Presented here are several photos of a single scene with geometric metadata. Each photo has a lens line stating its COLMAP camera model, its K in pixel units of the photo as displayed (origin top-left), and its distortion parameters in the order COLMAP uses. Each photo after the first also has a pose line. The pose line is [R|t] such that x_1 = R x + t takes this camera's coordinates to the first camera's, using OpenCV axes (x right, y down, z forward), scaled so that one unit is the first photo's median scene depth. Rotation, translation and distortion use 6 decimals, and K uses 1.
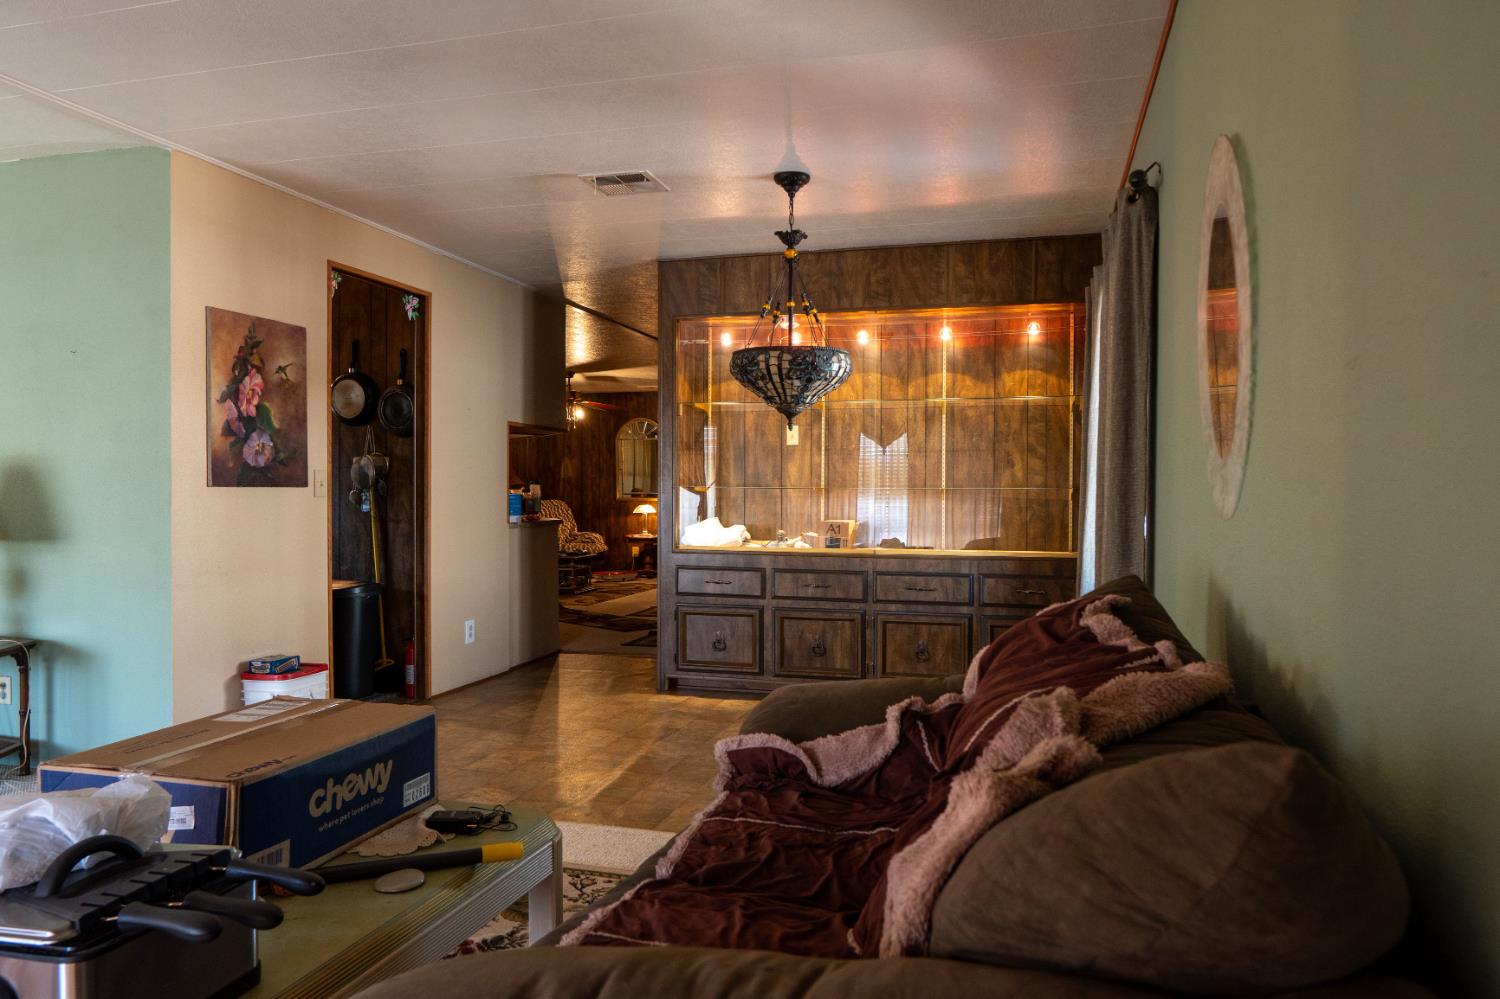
lens RADIAL K [[1062.1, 0, 752.1], [0, 1062.1, 503.9], [0, 0, 1]] dist [-0.006565, -0.002670]
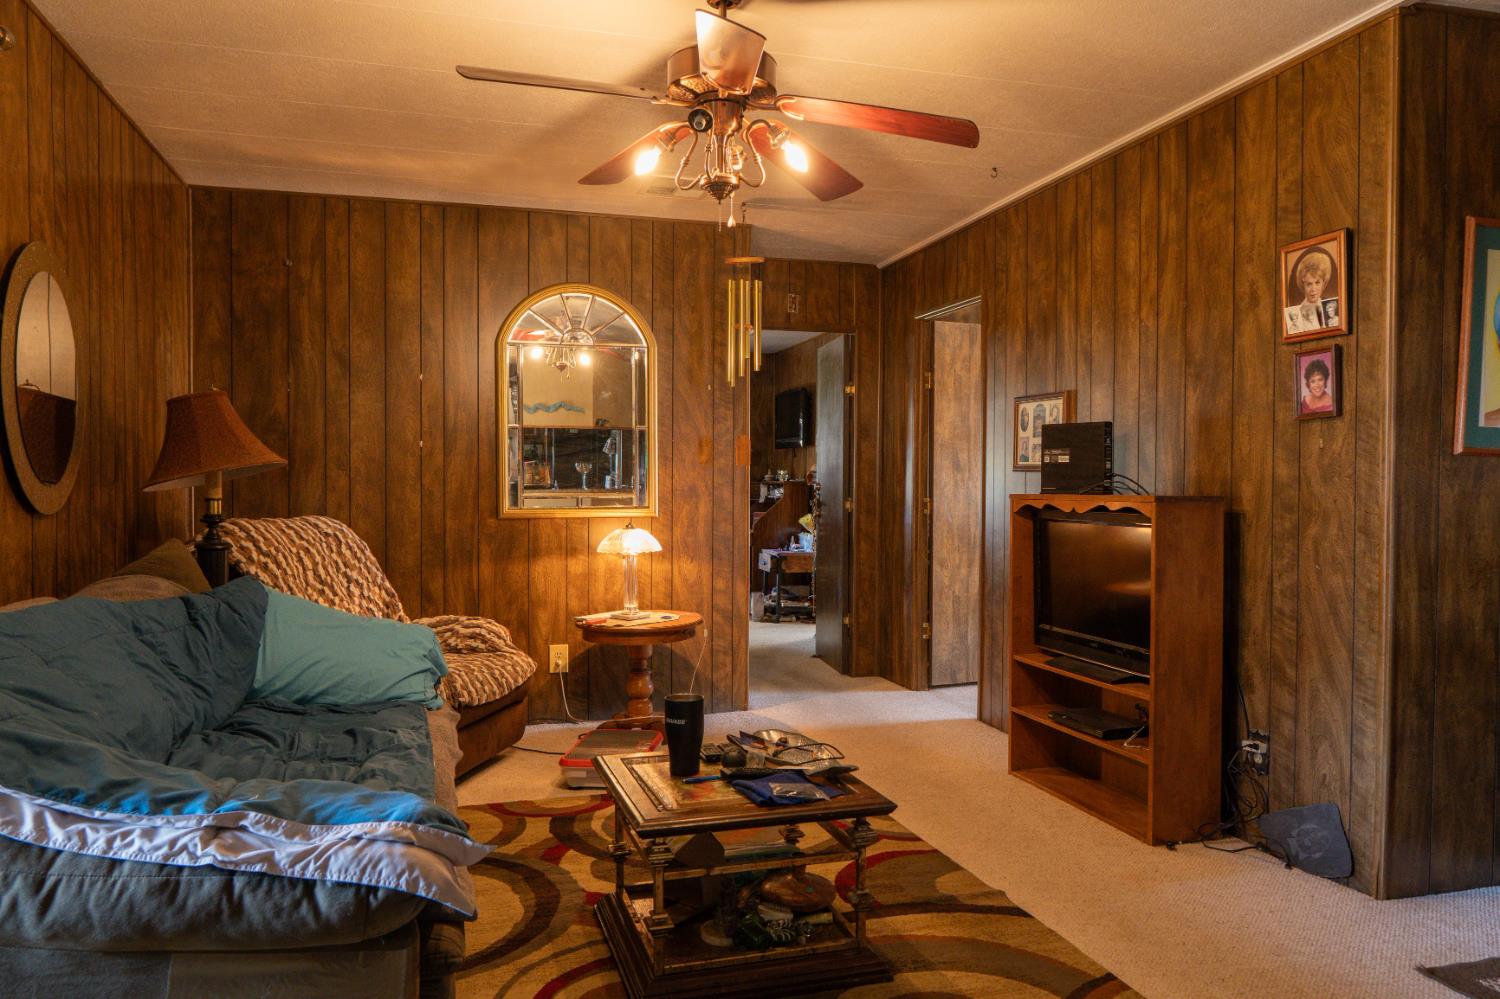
lens RADIAL K [[1062.1, 0, 737.4], [0, 1062.1, 511.7], [0, 0, 1]] dist [-0.006565, -0.002670]
pose [[0.856946, -0.013488, 0.515230, -0.242923], [0.006629, 0.999863, 0.015150, -0.009568], [-0.515363, -0.009567, 0.856918, 0.662725]]
